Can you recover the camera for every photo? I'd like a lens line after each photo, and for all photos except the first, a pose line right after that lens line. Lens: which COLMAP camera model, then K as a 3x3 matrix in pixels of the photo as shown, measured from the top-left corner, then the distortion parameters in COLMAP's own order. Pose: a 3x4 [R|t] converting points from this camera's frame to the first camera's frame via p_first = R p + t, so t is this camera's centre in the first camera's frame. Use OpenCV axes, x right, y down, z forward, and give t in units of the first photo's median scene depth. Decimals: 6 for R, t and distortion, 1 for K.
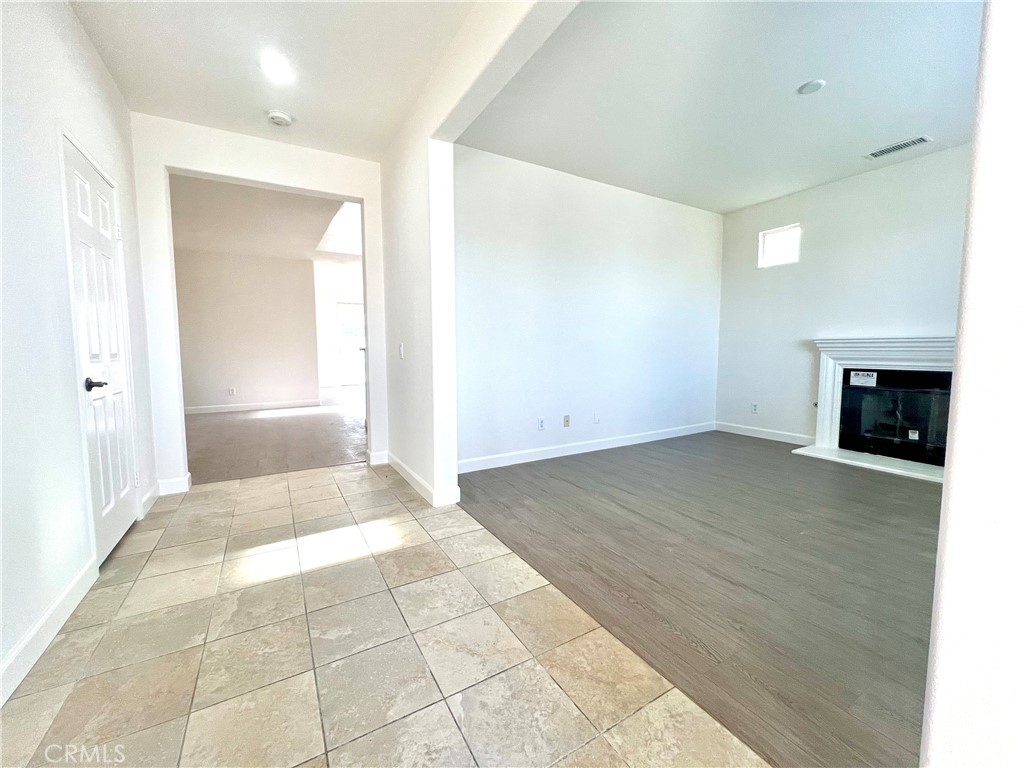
lens RADIAL K [[409.0, 0, 510.2], [0, 409.0, 383.0], [0, 0, 1]] dist [-0.001674, 0.000384]
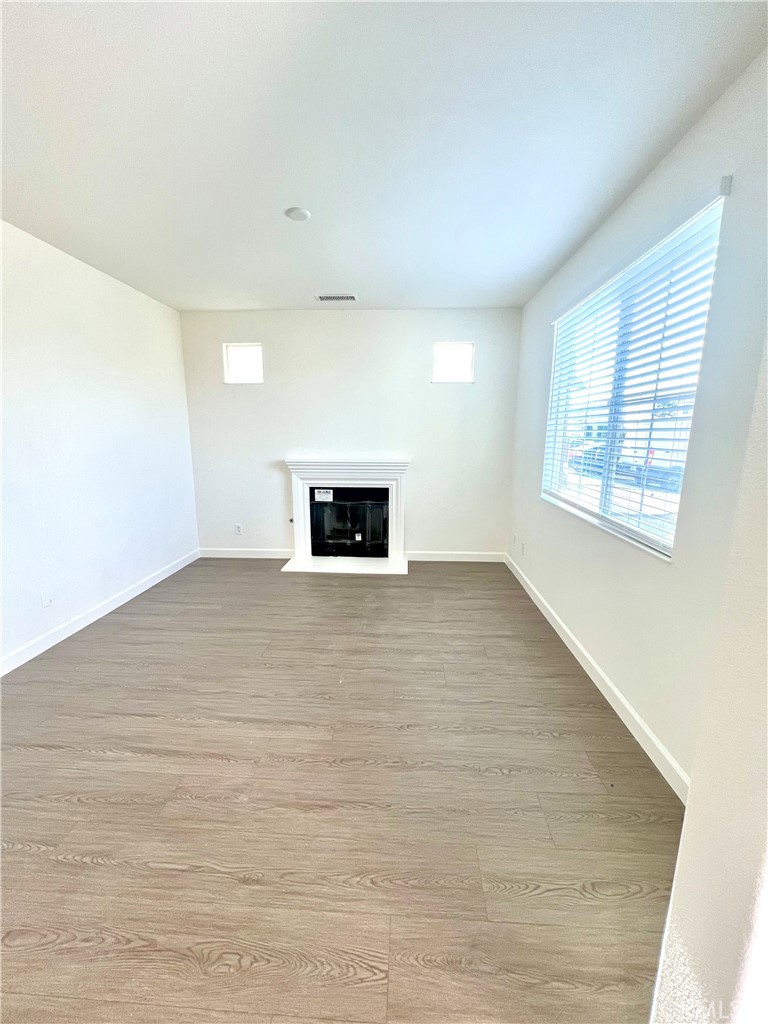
lens RADIAL K [[409.0, 0, 386.9], [0, 409.0, 511.8], [0, 0, 1]] dist [-0.001674, 0.000384]
pose [[0.550408, -0.153778, 0.820612, -0.003744], [0.065040, 0.987802, 0.141484, -0.117971], [-0.832359, -0.024501, 0.553695, 0.202006]]
